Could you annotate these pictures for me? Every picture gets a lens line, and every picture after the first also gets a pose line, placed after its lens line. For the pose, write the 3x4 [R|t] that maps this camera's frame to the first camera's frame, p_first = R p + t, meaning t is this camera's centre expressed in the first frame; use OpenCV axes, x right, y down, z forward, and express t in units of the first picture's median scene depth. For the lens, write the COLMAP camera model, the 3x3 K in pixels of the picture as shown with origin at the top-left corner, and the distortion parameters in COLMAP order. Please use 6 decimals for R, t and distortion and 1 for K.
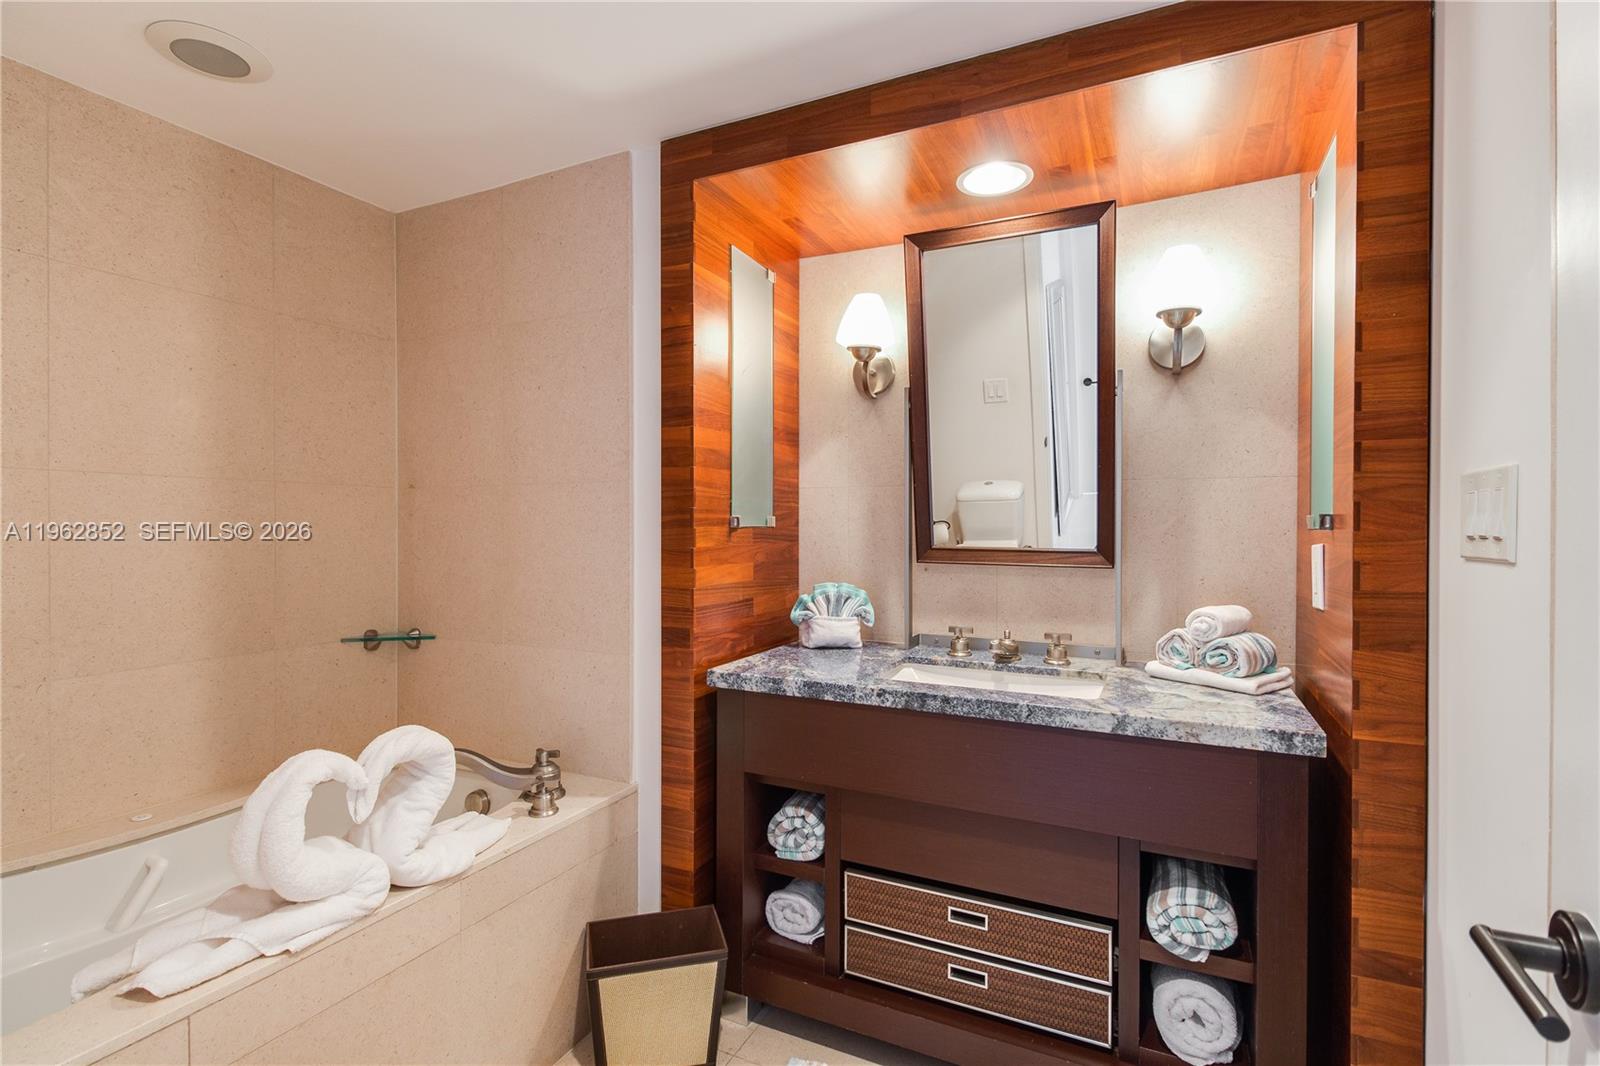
lens RADIAL K [[762.8, 0, 795.9], [0, 762.8, 529.7], [0, 0, 1]] dist [0.004096, 0.000856]
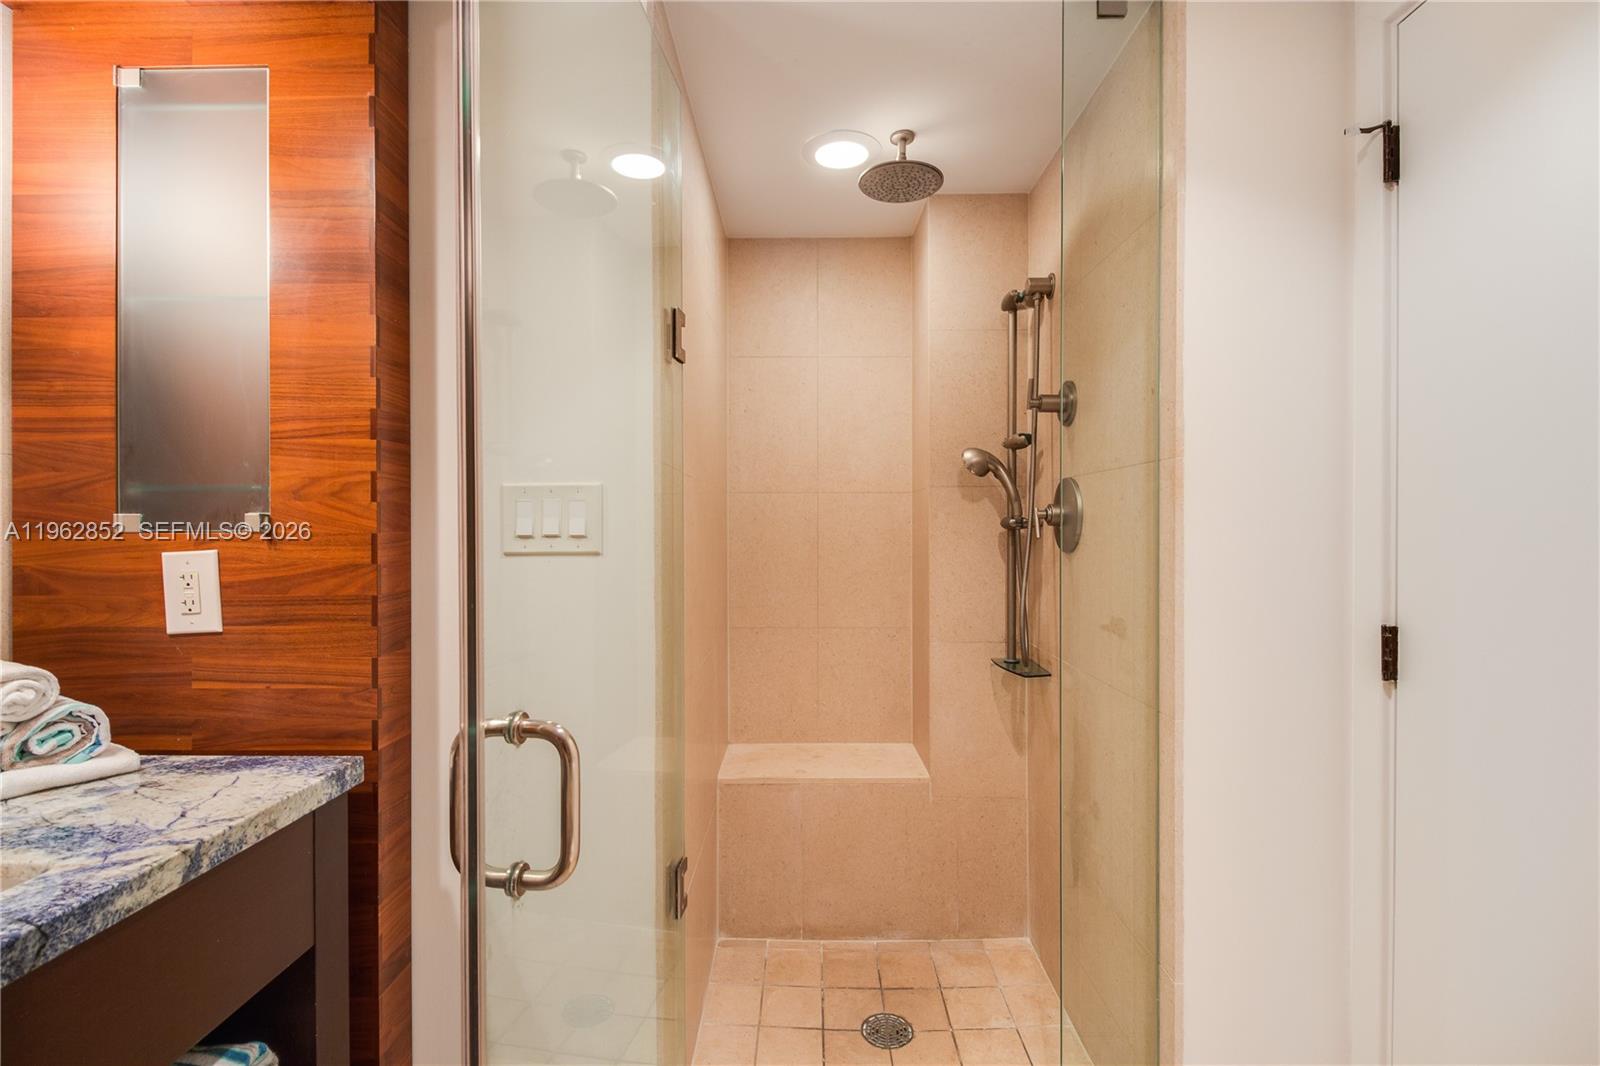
lens RADIAL K [[762.8, 0, 795.2], [0, 762.8, 525.2], [0, 0, 1]] dist [0.004096, 0.000856]
pose [[-0.409884, -0.009772, 0.912085, -0.322231], [0.005727, 0.999895, 0.013286, -0.016002], [-0.912120, 0.010669, -0.409785, 0.829867]]
